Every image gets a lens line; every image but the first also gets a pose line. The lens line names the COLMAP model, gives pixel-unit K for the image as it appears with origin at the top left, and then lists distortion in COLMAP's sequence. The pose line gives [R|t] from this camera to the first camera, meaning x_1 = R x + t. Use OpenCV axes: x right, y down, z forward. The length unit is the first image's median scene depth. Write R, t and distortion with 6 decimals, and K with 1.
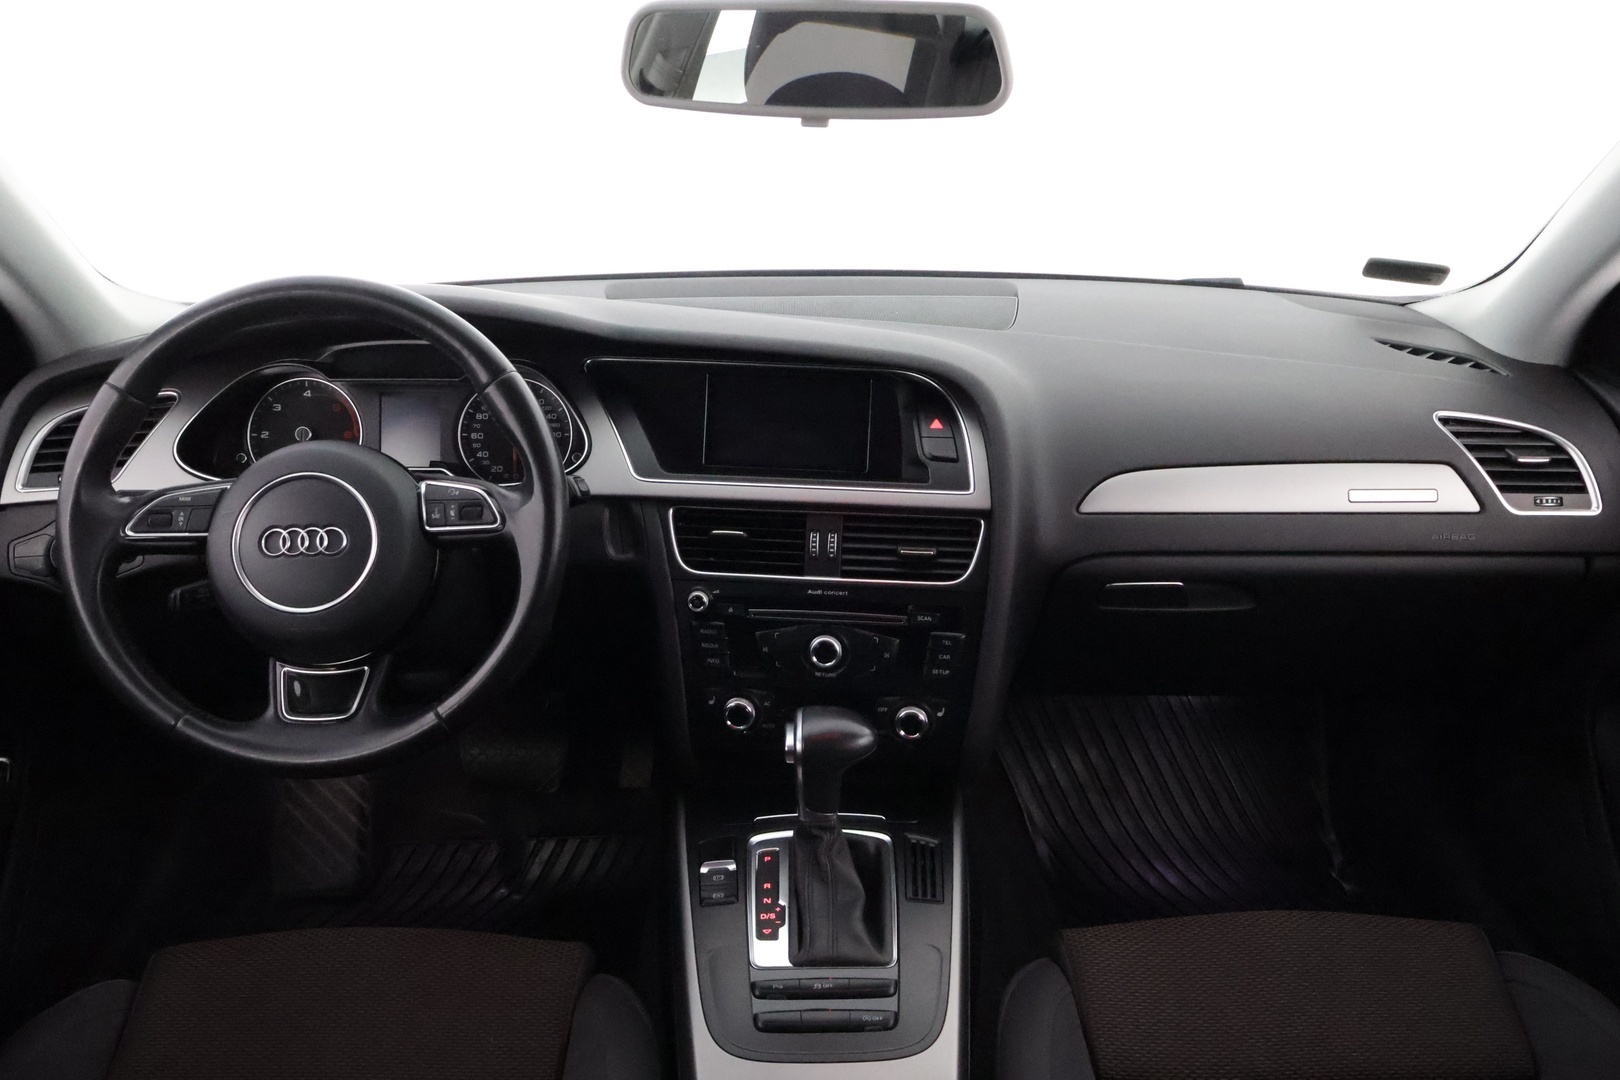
lens RADIAL K [[1331.4, 0, 810.0], [0, 1331.4, 540.0], [0, 0, 1]] dist [-0.006013, -0.003090]
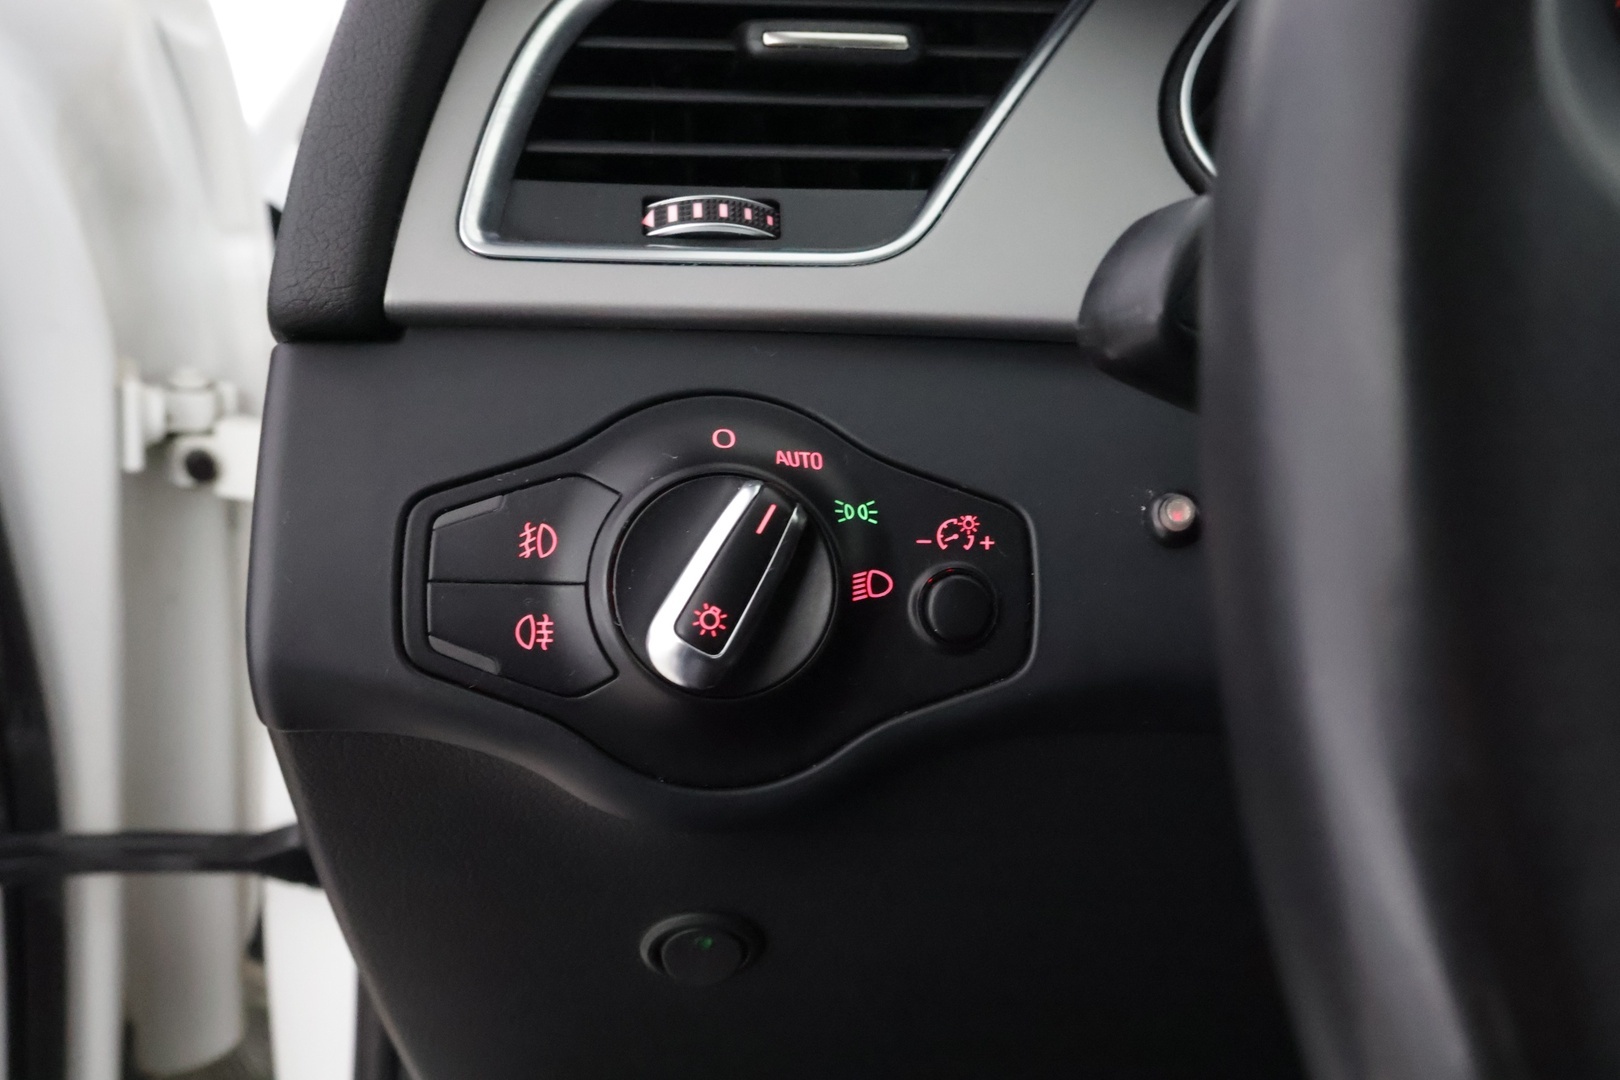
lens RADIAL K [[1823.9, 0, 810.0], [0, 1823.9, 540.0], [0, 0, 1]] dist [-0.010443, -0.005021]
pose [[0.989870, 0.069816, -0.123624, -0.506190], [-0.079758, 0.993806, -0.077387, 0.023170], [0.117455, 0.086463, 0.989307, 0.736244]]
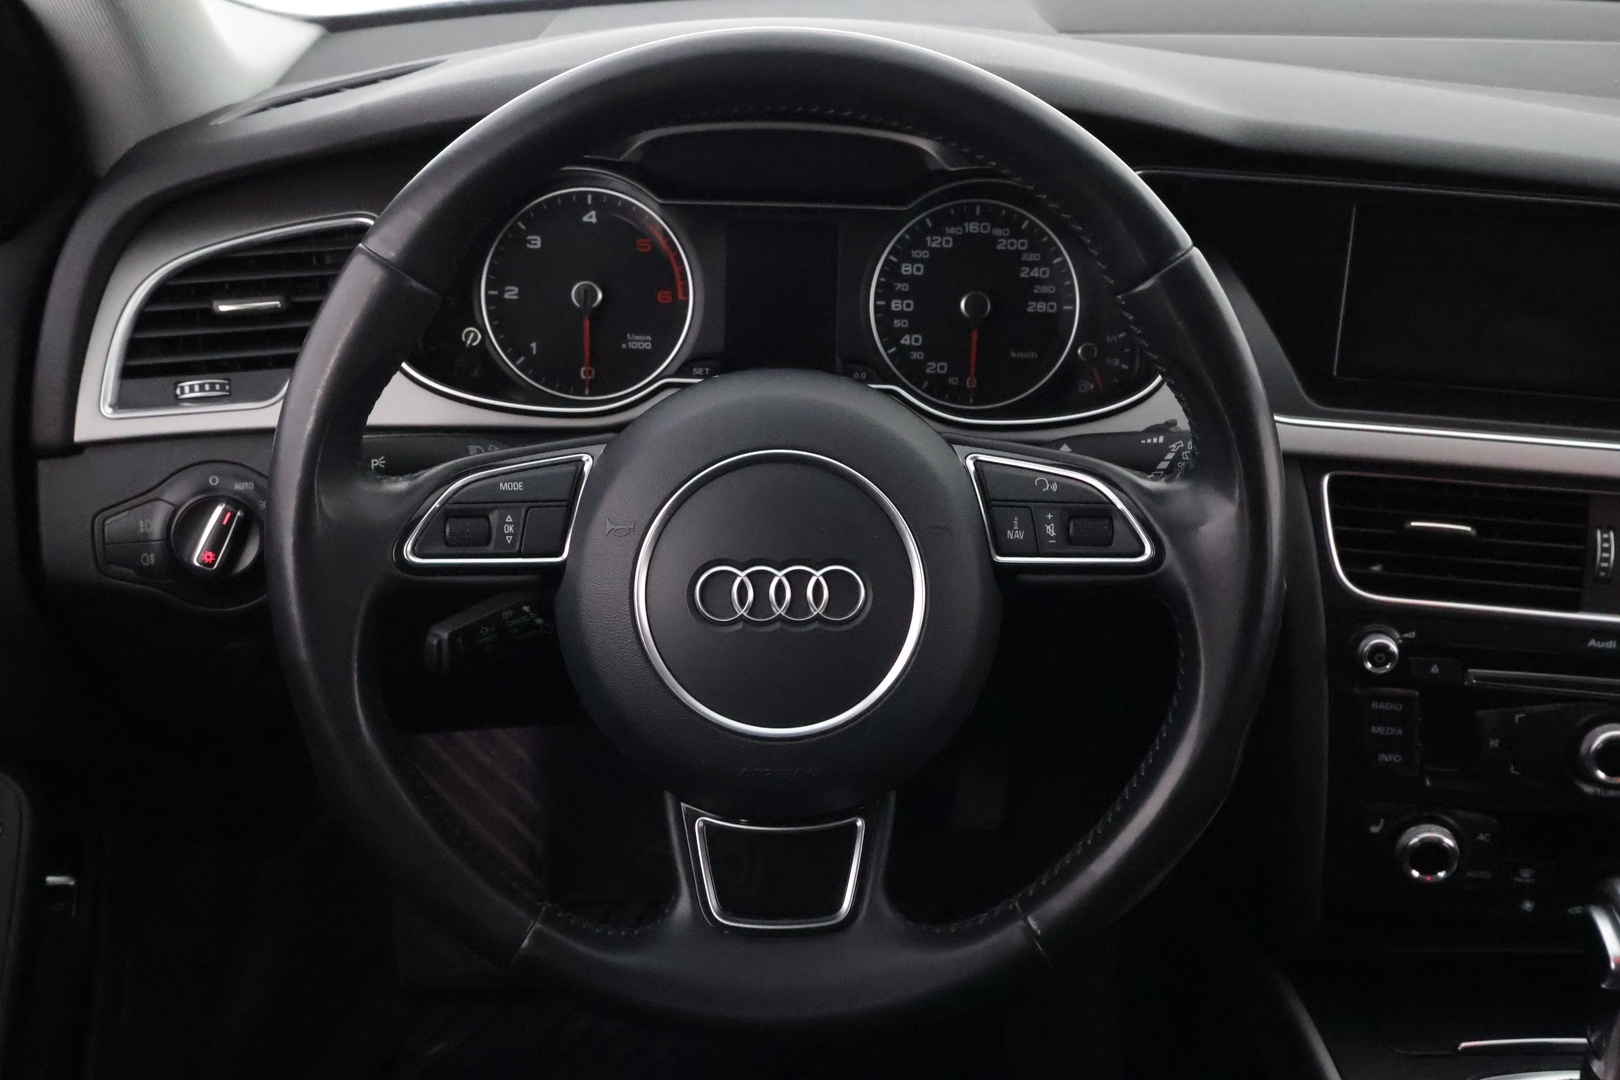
lens RADIAL K [[1758.0, 0, 810.0], [0, 1758.0, 540.0], [0, 0, 1]] dist [-0.005188, 0.002998]
pose [[0.999603, 0.027328, 0.006909, -0.320969], [-0.028055, 0.988324, 0.149759, -0.099577], [-0.002735, -0.149894, 0.988698, 0.307709]]
